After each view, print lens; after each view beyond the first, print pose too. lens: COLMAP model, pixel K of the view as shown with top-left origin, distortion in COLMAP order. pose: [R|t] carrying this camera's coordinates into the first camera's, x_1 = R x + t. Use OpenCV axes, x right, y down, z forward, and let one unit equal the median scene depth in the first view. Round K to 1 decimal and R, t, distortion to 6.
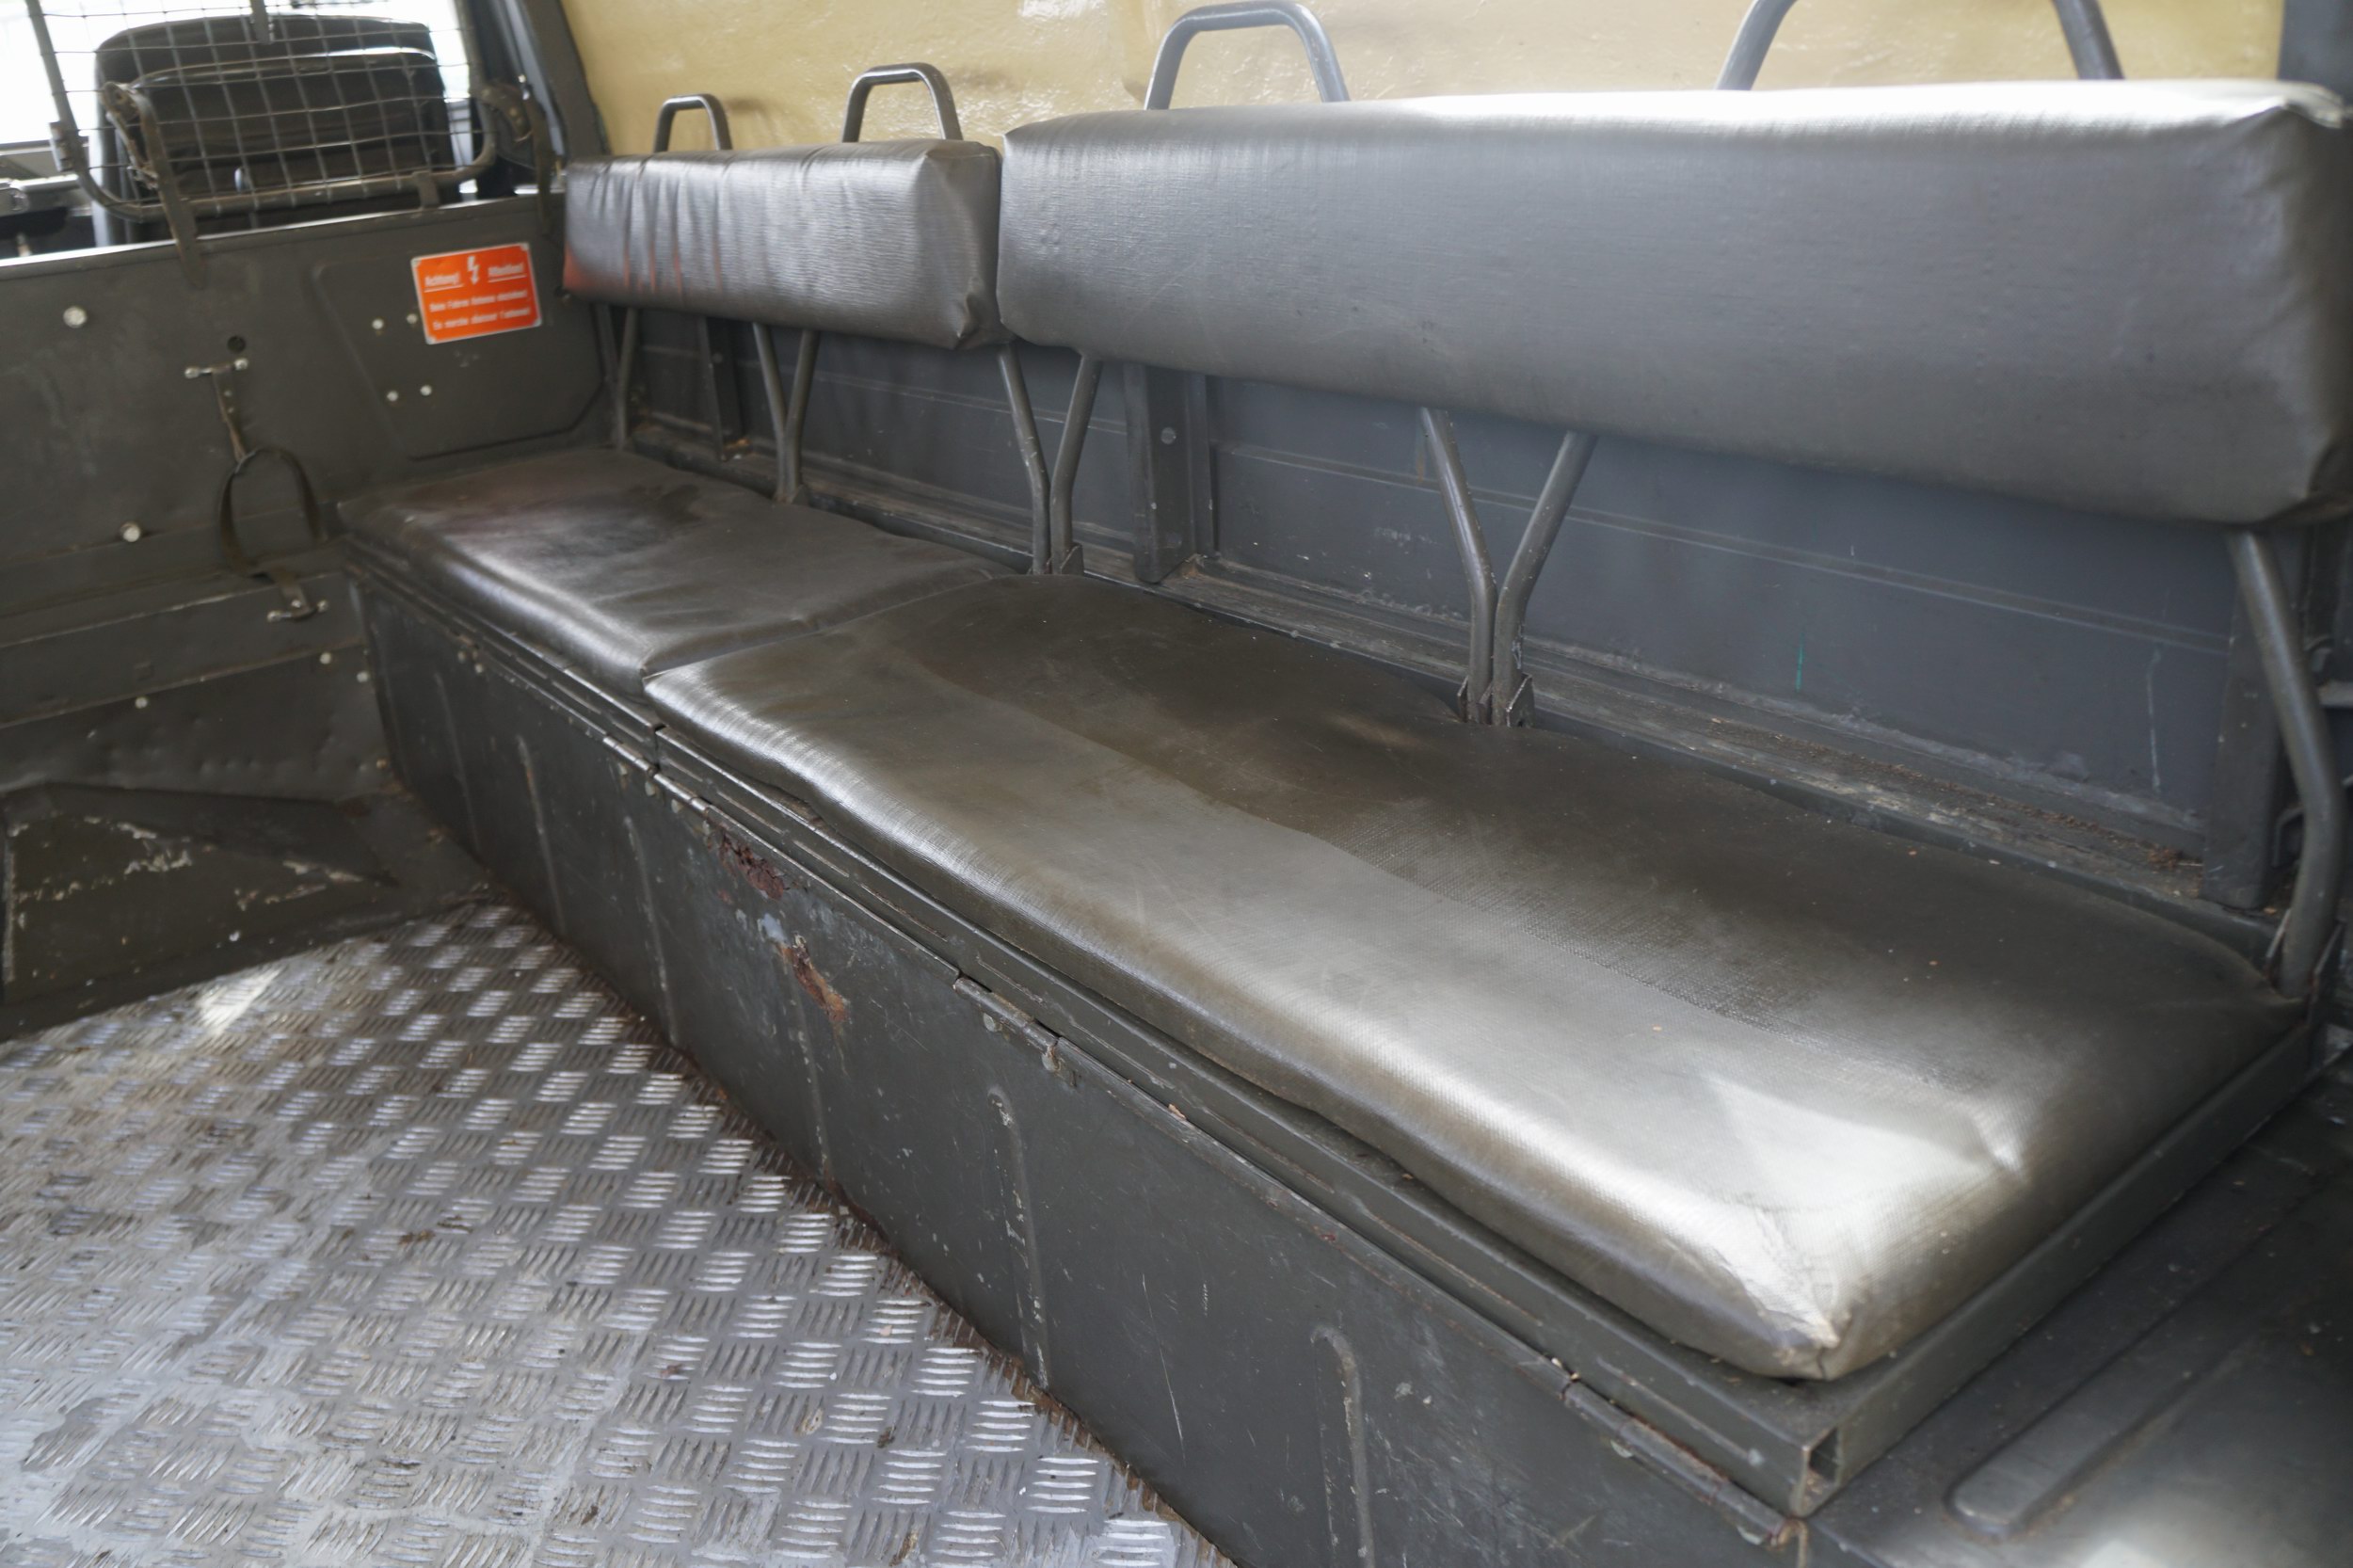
lens RADIAL K [[1897.8, 0, 1180.2], [0, 1897.8, 759.8], [0, 0, 1]] dist [-0.176483, 0.132659]
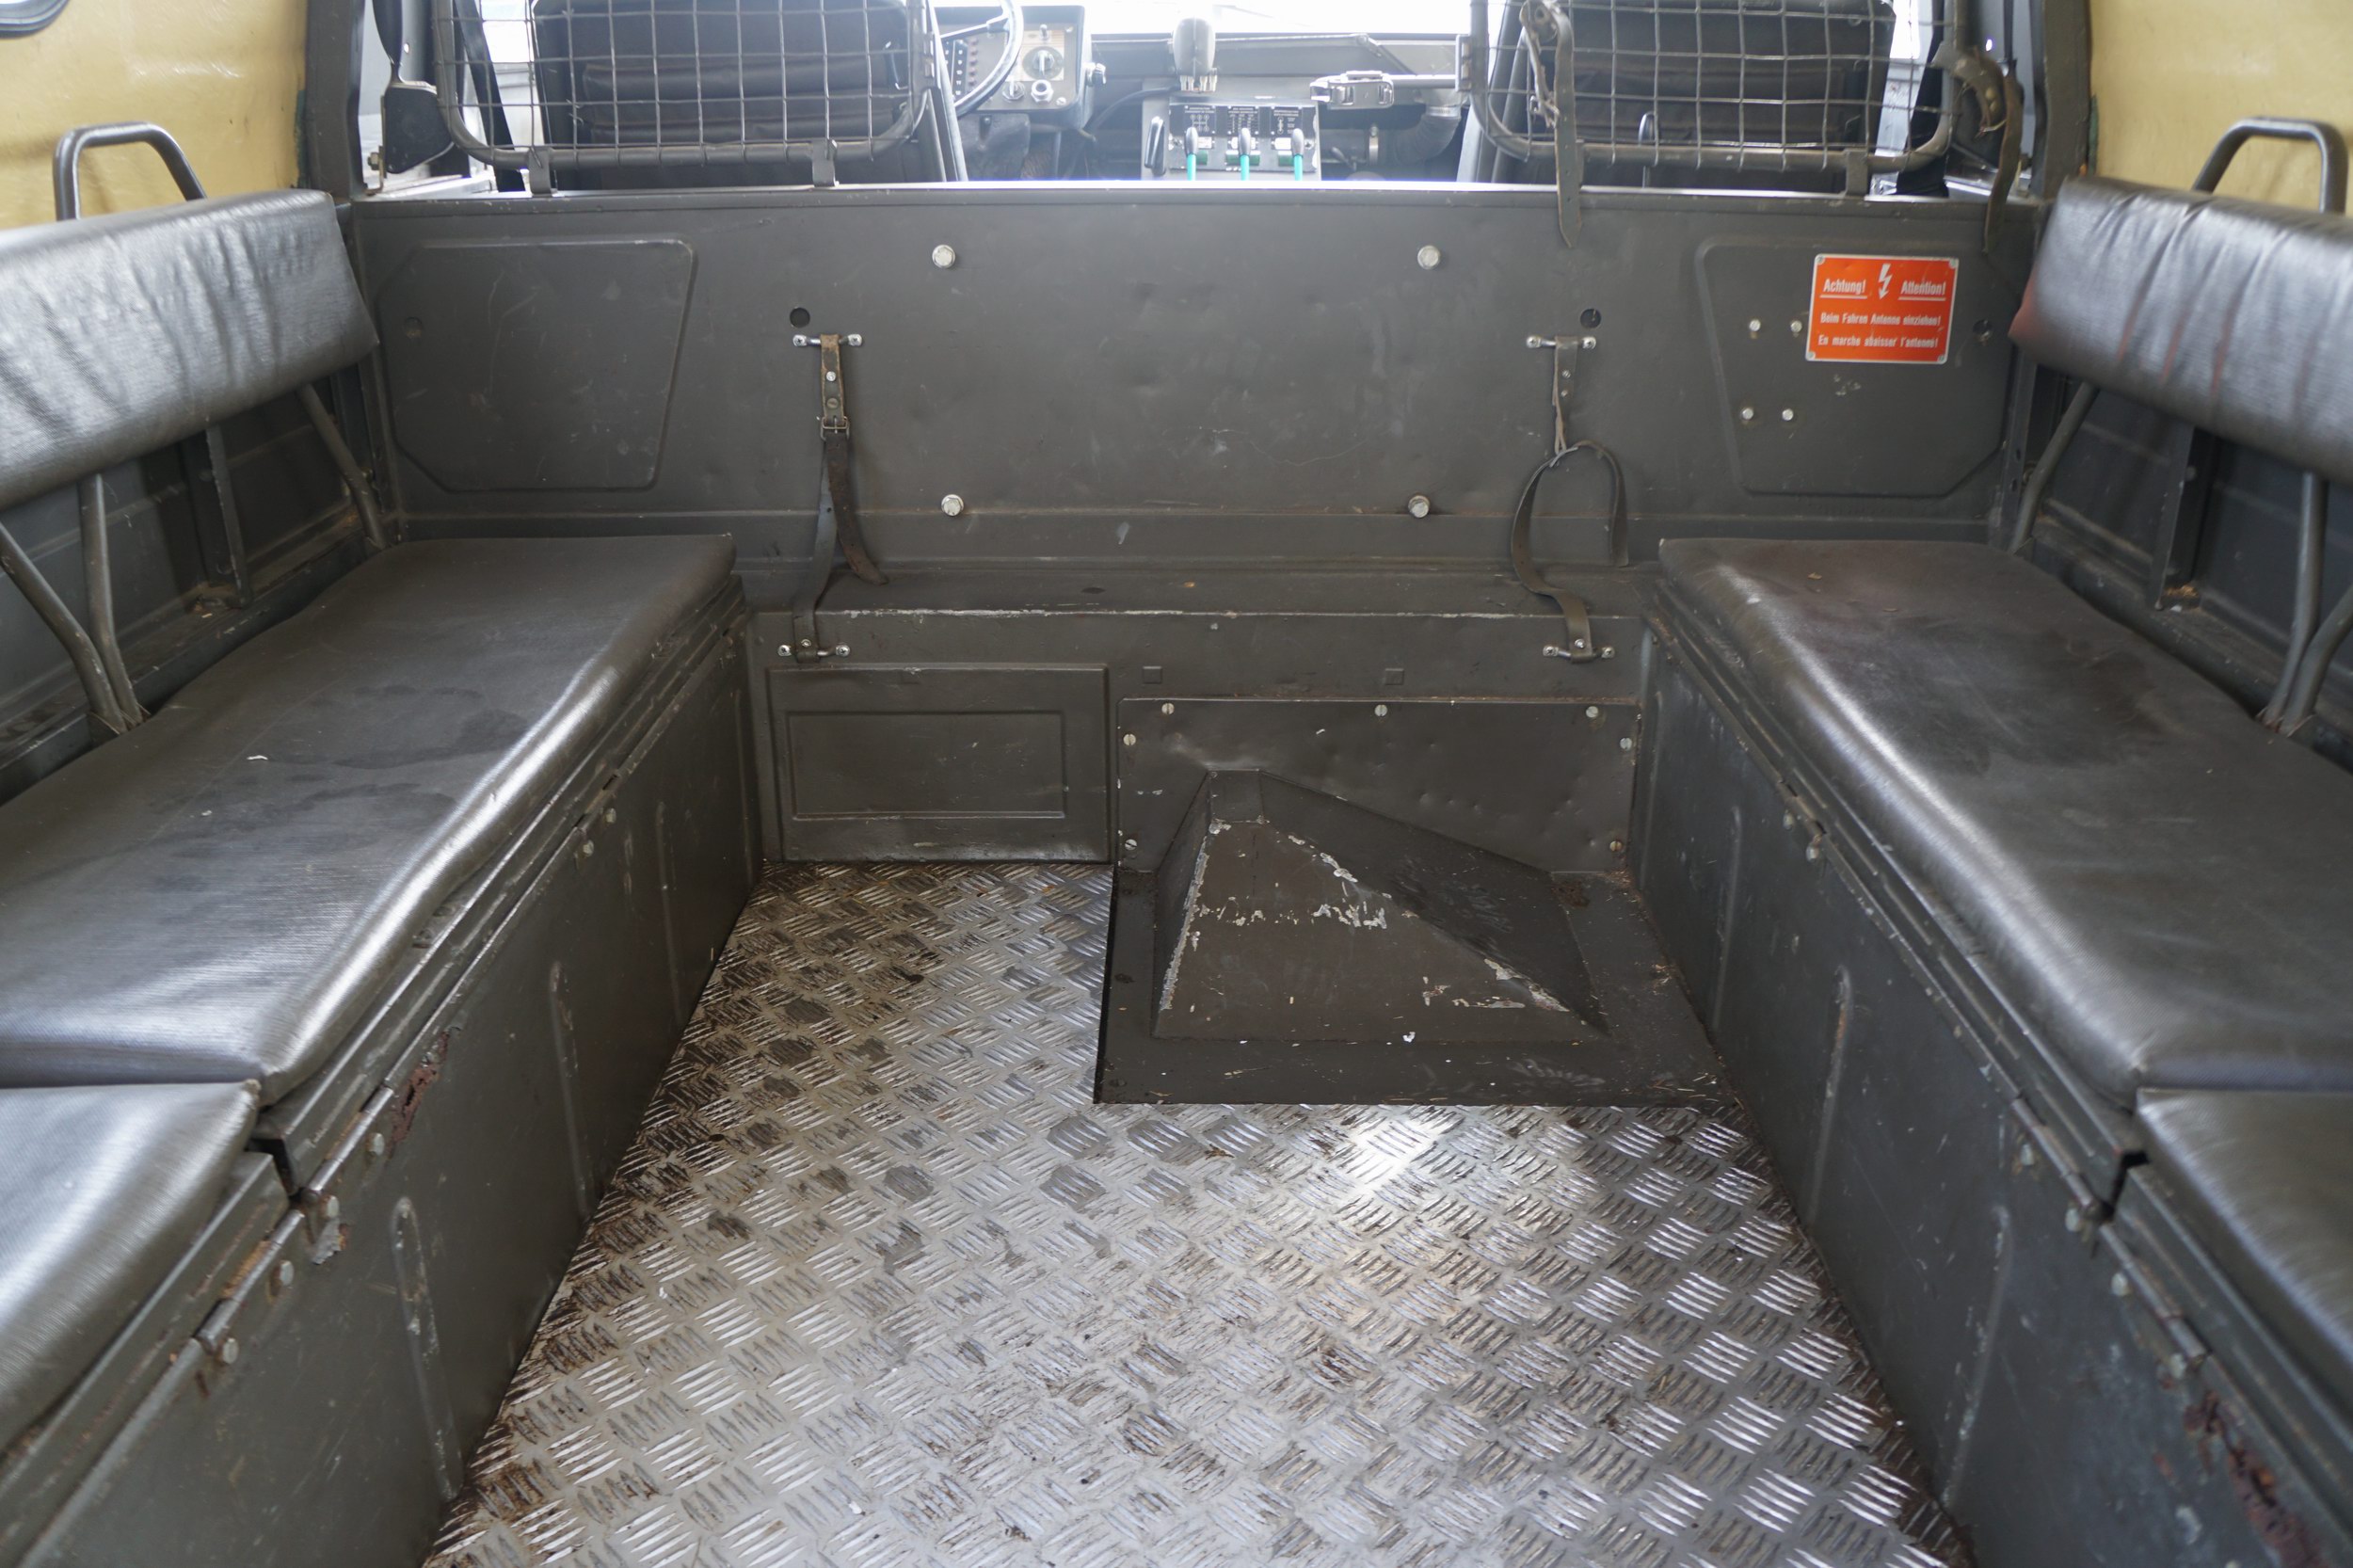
lens RADIAL K [[1897.8, 0, 1177.5], [0, 1897.8, 774.0], [0, 0, 1]] dist [-0.176483, 0.132659]
pose [[0.798723, 0.291853, -0.526178, -0.176804], [-0.266850, 0.955601, 0.124968, -0.095167], [0.539288, 0.040596, 0.841142, 0.202723]]
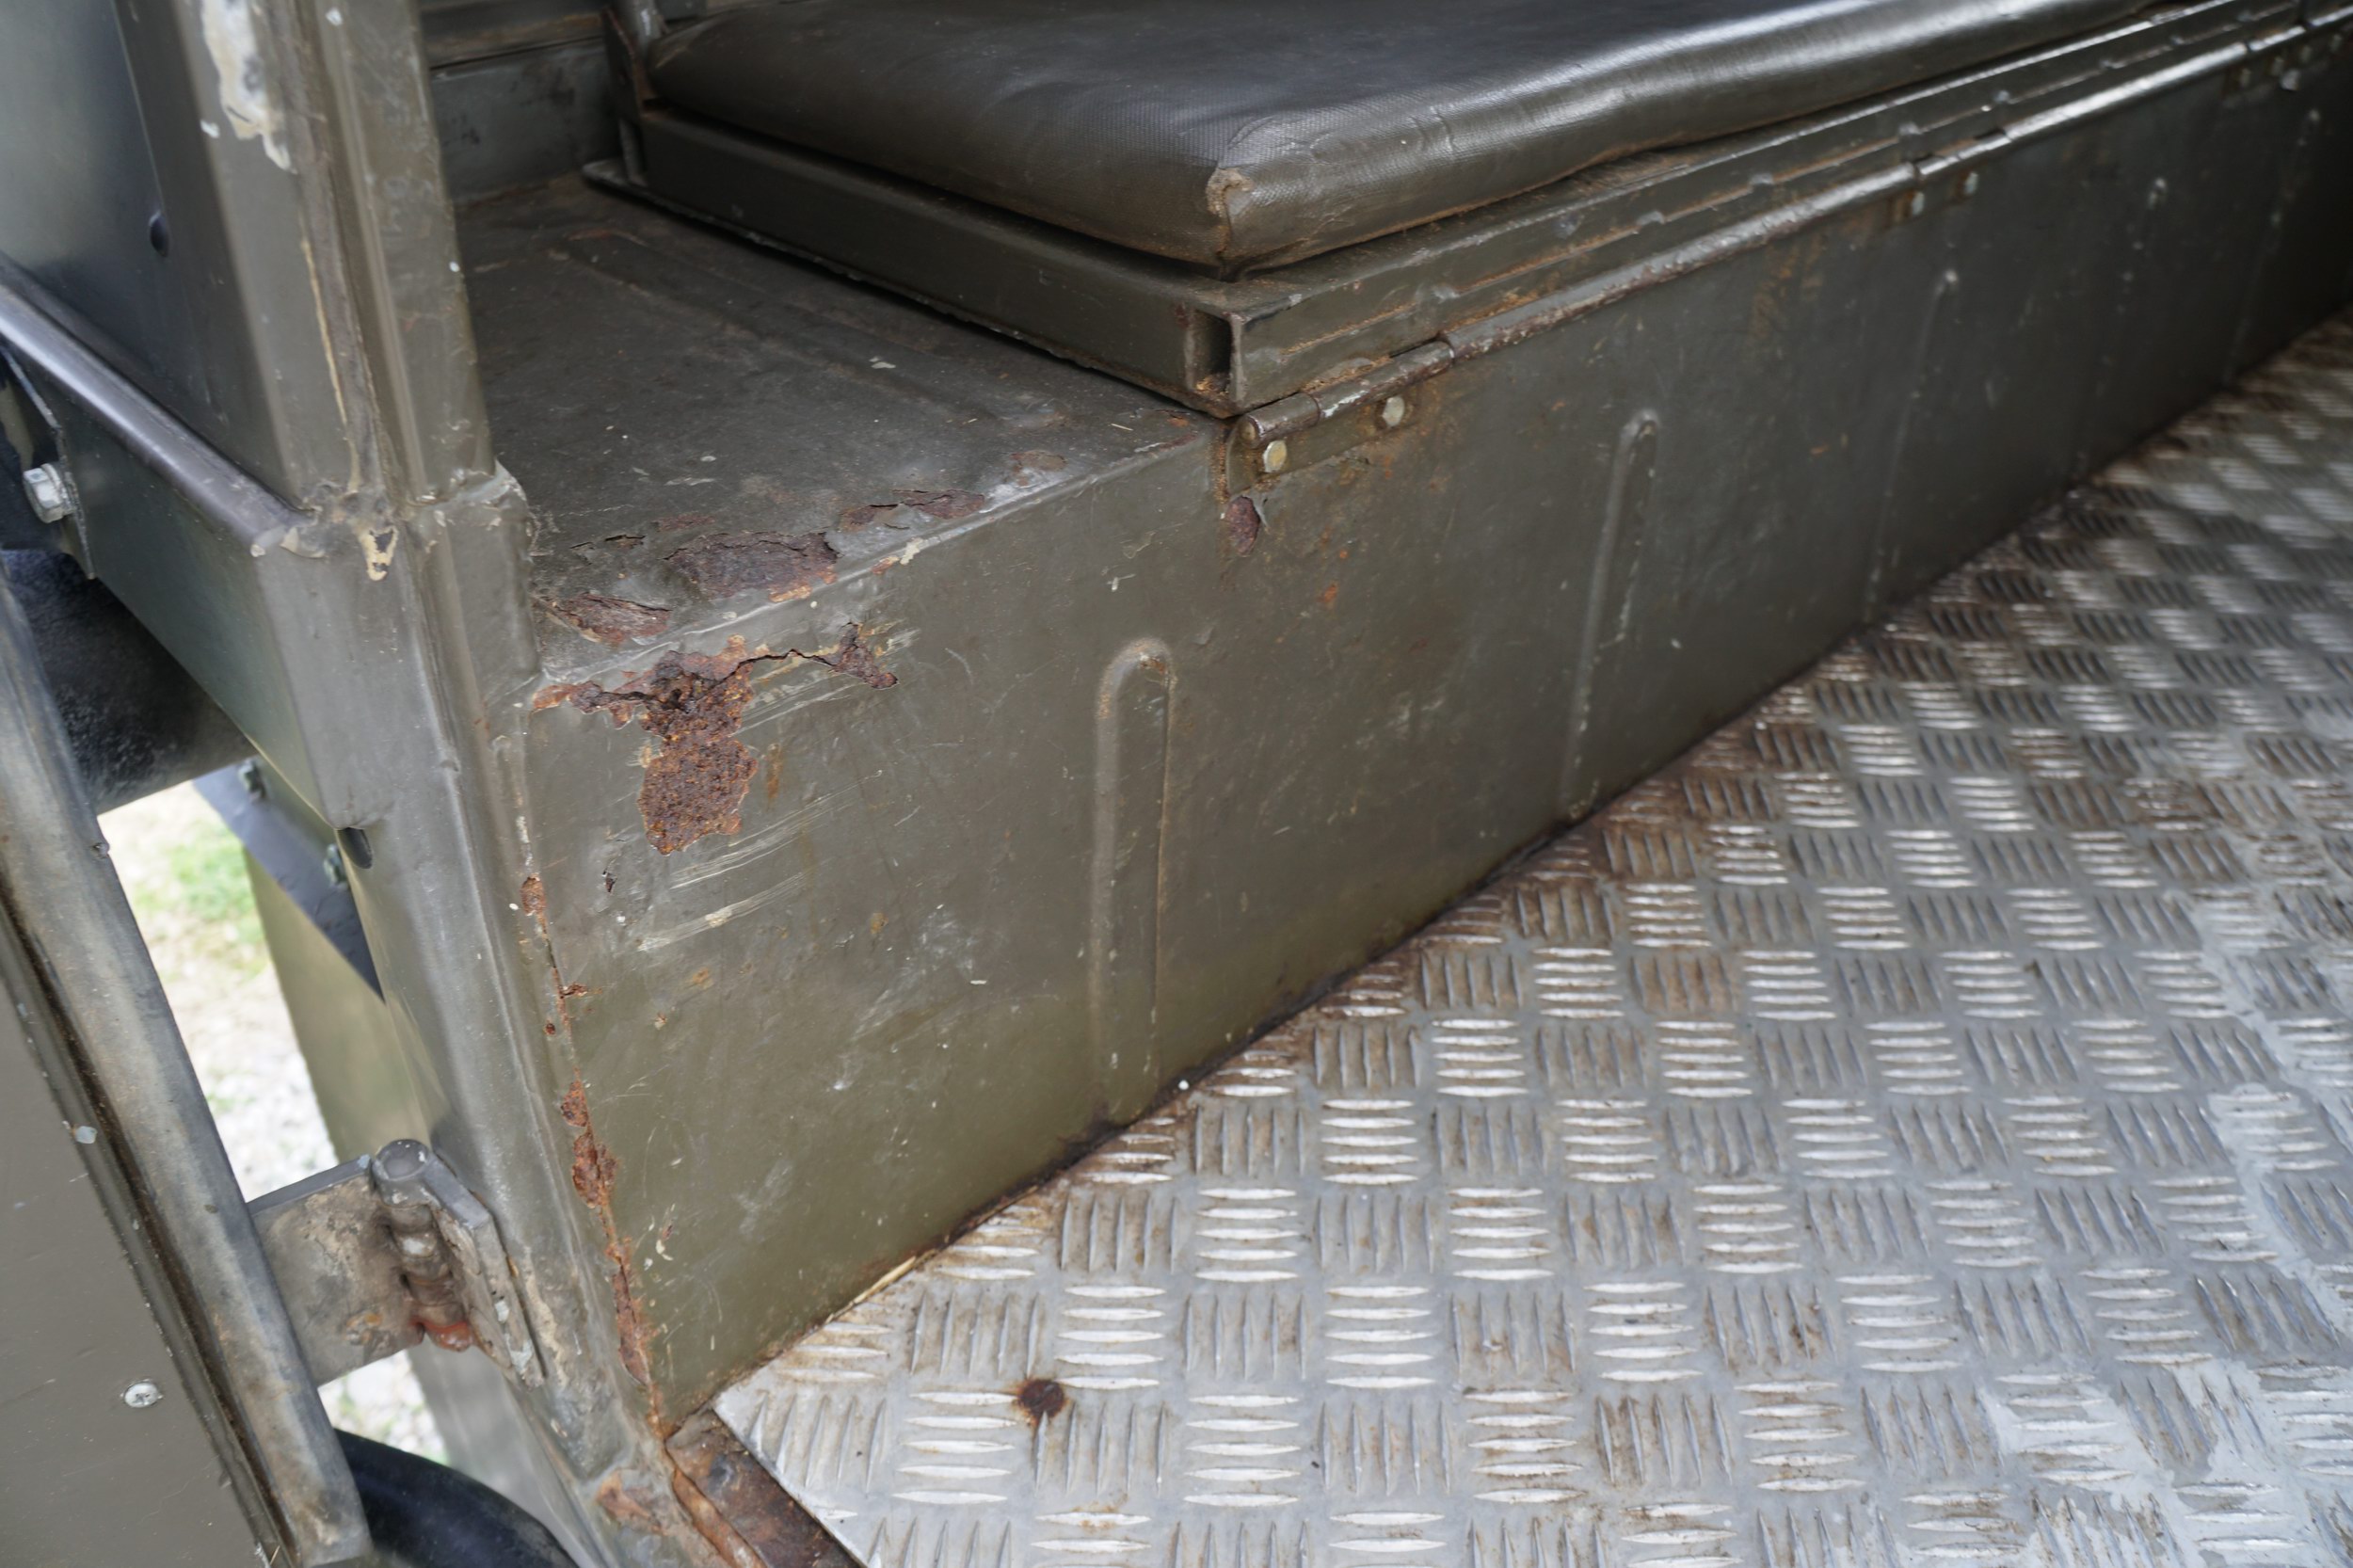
lens RADIAL K [[1897.8, 0, 1158.0], [0, 1897.8, 784.3], [0, 0, 1]] dist [-0.176483, 0.132659]
pose [[0.132584, 0.606952, -0.783601, 0.013089], [-0.360329, 0.766004, 0.532355, 0.135718], [0.923355, 0.211773, 0.320262, -0.020382]]
